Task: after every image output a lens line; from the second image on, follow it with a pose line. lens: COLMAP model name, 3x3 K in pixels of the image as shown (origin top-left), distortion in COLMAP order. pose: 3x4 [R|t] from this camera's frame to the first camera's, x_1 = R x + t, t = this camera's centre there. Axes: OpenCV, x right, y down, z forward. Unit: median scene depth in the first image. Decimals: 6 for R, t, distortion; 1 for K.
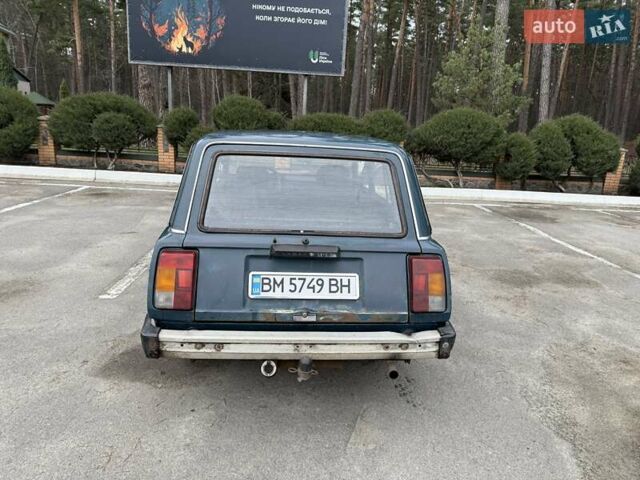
lens RADIAL K [[433.7, 0, 320.0], [0, 433.7, 240.0], [0, 0, 1]] dist [0.045209, -0.041481]
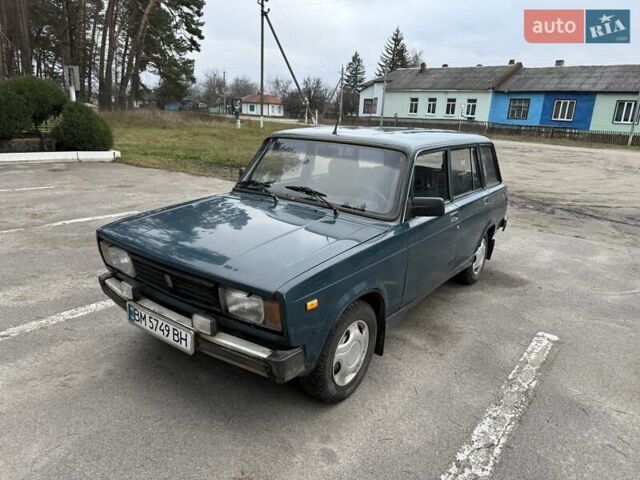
lens RADIAL K [[433.7, 0, 320.0], [0, 433.7, 240.0], [0, 0, 1]] dist [0.045209, -0.041481]
pose [[-0.739605, -0.265662, 0.618392, -0.479019], [0.068610, 0.884255, 0.461936, -0.368442], [-0.669535, 0.384078, -0.635772, 1.350797]]
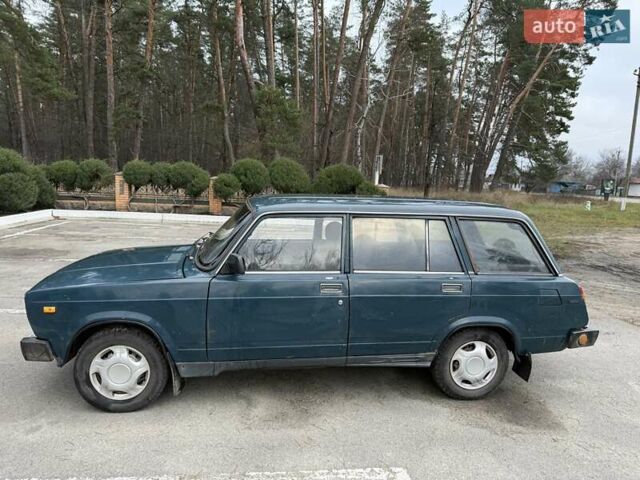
lens RADIAL K [[433.7, 0, 320.0], [0, 433.7, 240.0], [0, 0, 1]] dist [0.045209, -0.041481]
pose [[-0.039068, -0.181100, 0.982688, -0.779220], [0.191163, 0.963920, 0.185241, -0.255932], [-0.980780, 0.195091, -0.003038, 0.783317]]
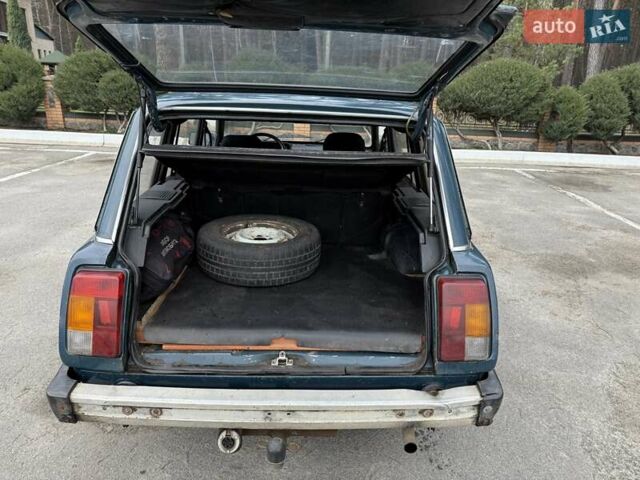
lens RADIAL K [[434.0, 0, 323.8], [0, 434.0, 241.9], [0, 0, 1]] dist [0.001015, 0.003293]
pose [[0.998269, 0.006354, -0.058474, 0.030696], [-0.000619, 0.995228, 0.097579, -0.038864], [0.058815, -0.097373, 0.993509, 0.147996]]
